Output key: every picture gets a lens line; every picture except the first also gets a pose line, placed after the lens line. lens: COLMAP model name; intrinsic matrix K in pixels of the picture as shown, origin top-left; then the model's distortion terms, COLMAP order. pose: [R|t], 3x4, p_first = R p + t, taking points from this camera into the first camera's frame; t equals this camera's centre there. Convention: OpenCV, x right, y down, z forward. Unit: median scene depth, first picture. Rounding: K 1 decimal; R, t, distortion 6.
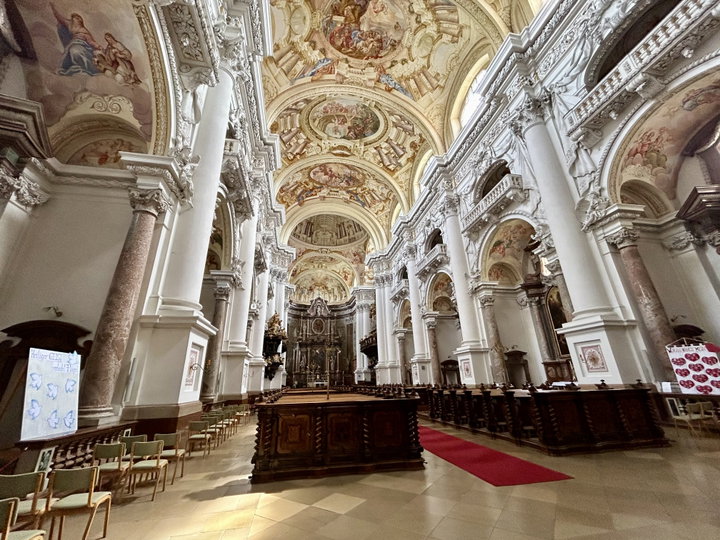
lens RADIAL K [[288.5, 0, 360.0], [0, 288.5, 270.0], [0, 0, 1]] dist [0.000251, 0.000015]
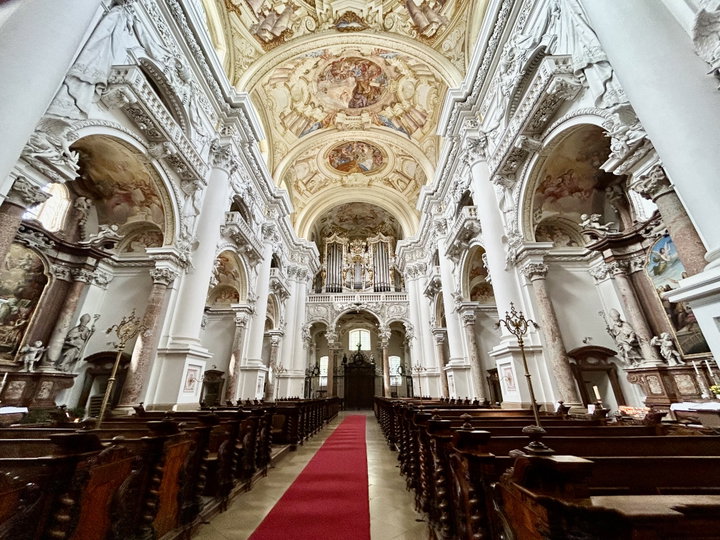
lens RADIAL K [[294.7, 0, 360.0], [0, 294.7, 270.0], [0, 0, 1]] dist [0.000072, 0.000146]
pose [[0.978064, -0.069575, -0.196340, 0.147388], [0.065589, 0.997488, -0.026742, 0.072881], [0.197707, 0.013278, 0.980171, 0.215761]]
